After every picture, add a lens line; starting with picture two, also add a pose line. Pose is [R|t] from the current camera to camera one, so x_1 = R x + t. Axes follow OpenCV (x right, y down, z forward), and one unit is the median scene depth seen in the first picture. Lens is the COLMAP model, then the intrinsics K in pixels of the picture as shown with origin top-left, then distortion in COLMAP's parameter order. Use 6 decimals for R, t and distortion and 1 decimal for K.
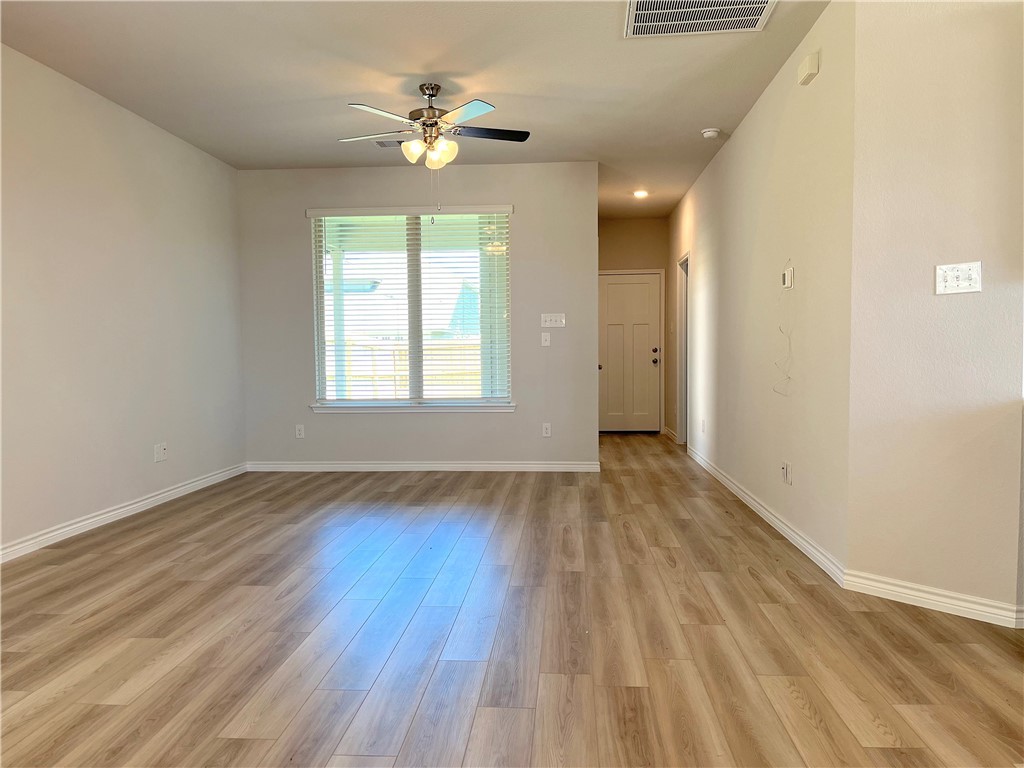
lens RADIAL K [[778.4, 0, 512.0], [0, 778.4, 384.0], [0, 0, 1]] dist [0.069140, -0.107234]
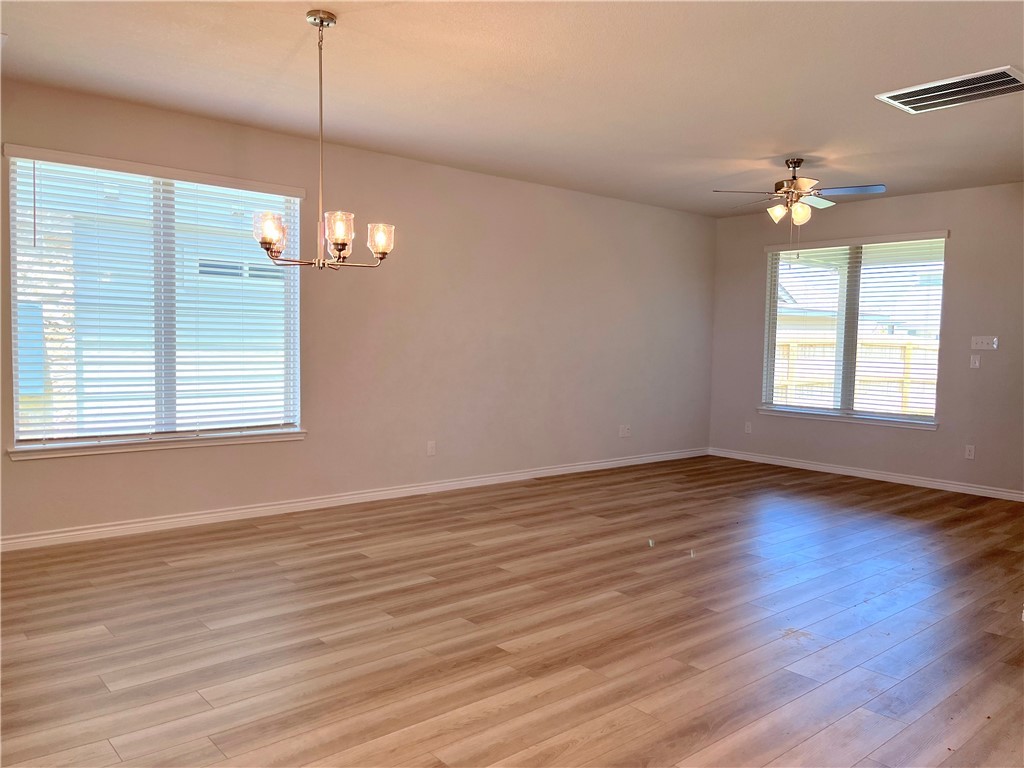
lens RADIAL K [[778.4, 0, 512.0], [0, 778.4, 384.0], [0, 0, 1]] dist [0.069140, -0.107234]
pose [[0.700893, 0.064278, -0.710364, 0.474932], [-0.055088, 0.997835, 0.035936, -0.044684], [0.711136, 0.013945, 0.702916, -0.181795]]
